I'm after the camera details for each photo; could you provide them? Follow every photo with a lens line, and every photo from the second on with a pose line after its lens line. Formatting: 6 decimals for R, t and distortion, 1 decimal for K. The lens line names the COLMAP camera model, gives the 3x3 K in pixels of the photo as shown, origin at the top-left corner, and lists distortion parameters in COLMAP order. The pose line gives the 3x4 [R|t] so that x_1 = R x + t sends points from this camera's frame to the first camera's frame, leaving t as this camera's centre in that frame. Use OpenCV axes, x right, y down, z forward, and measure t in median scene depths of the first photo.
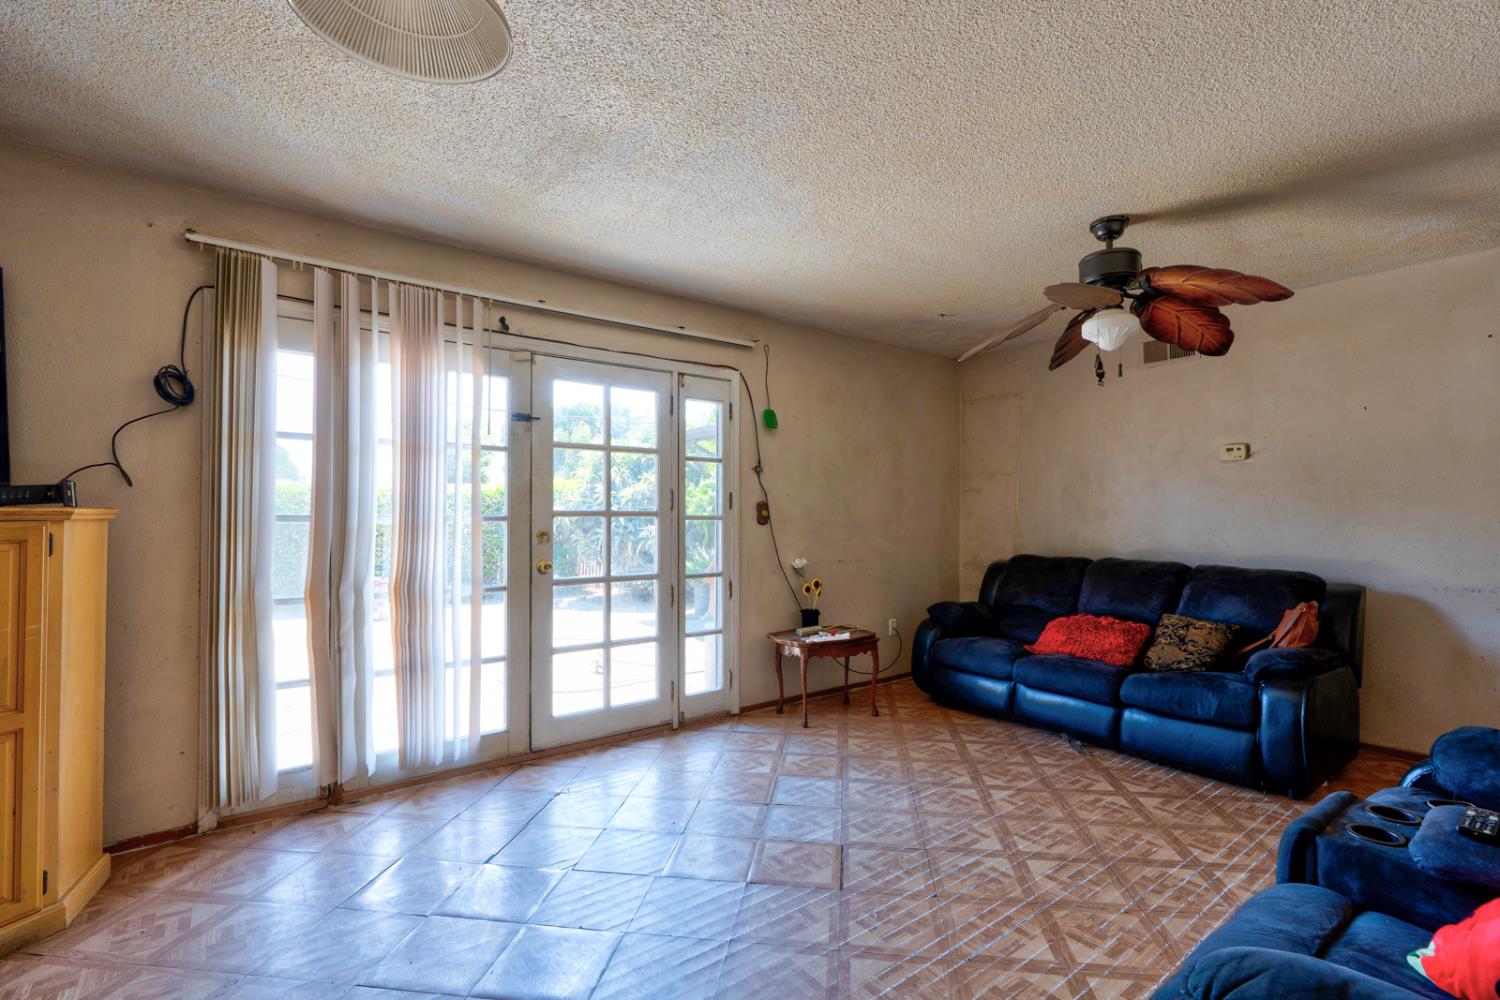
lens RADIAL K [[691.4, 0, 743.4], [0, 691.4, 508.1], [0, 0, 1]] dist [-0.009172, 0.004109]
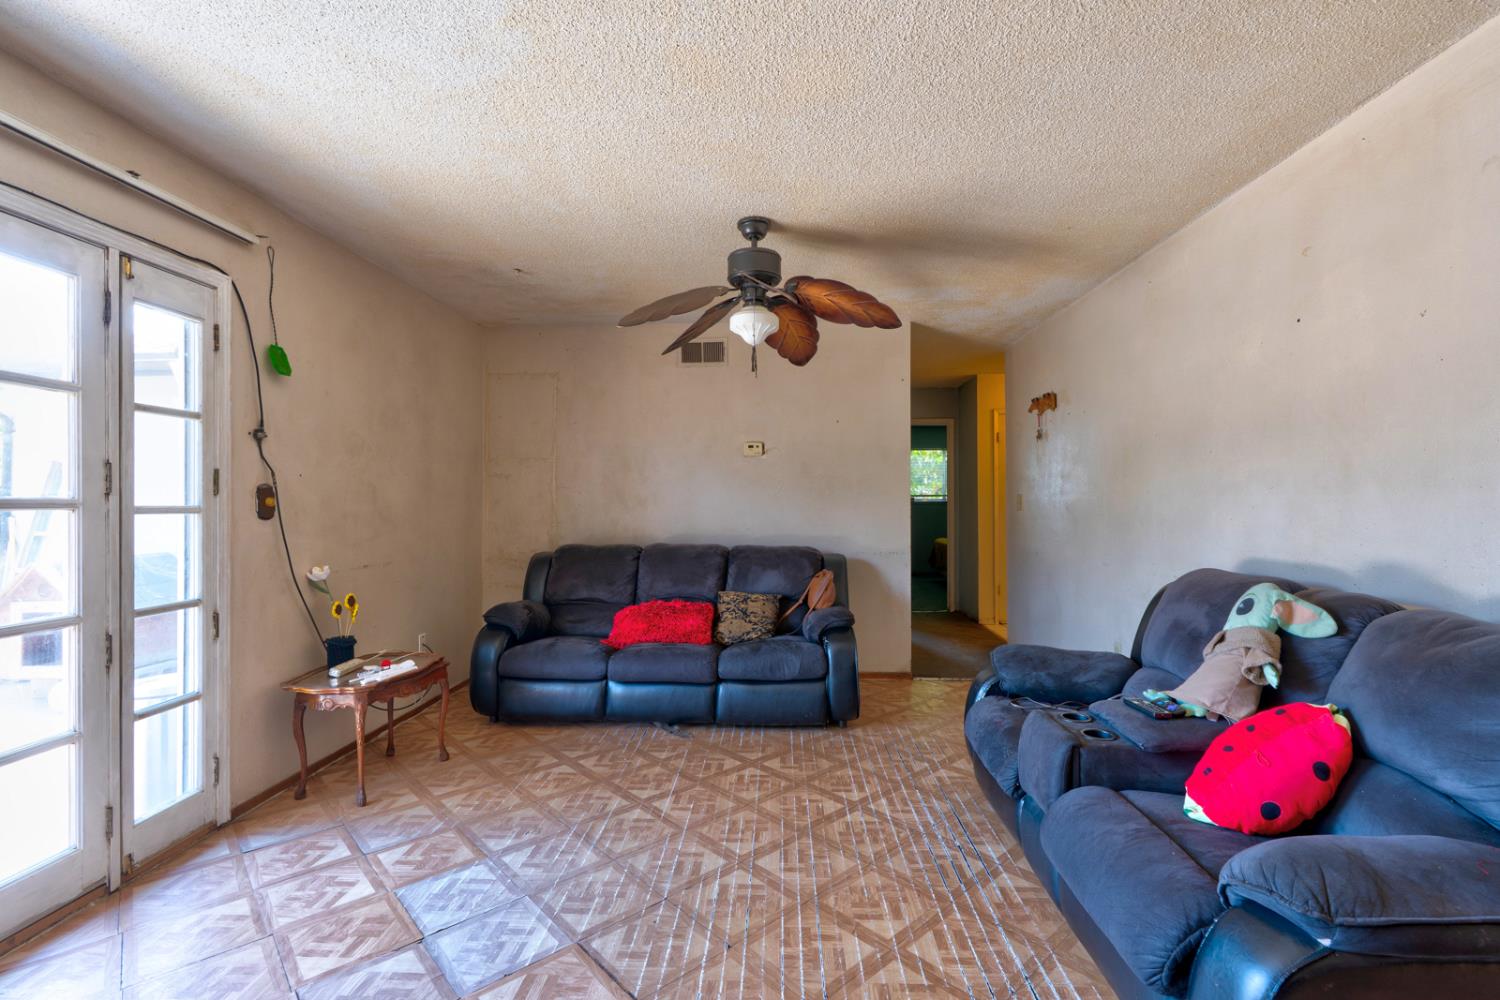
lens RADIAL K [[691.4, 0, 754.6], [0, 691.4, 498.8], [0, 0, 1]] dist [-0.009172, 0.004109]
pose [[0.623331, -0.000524, 0.781958, -0.218627], [-0.002276, 0.999994, 0.002484, 0.001713], [-0.781955, -0.003328, 0.623326, 0.259840]]
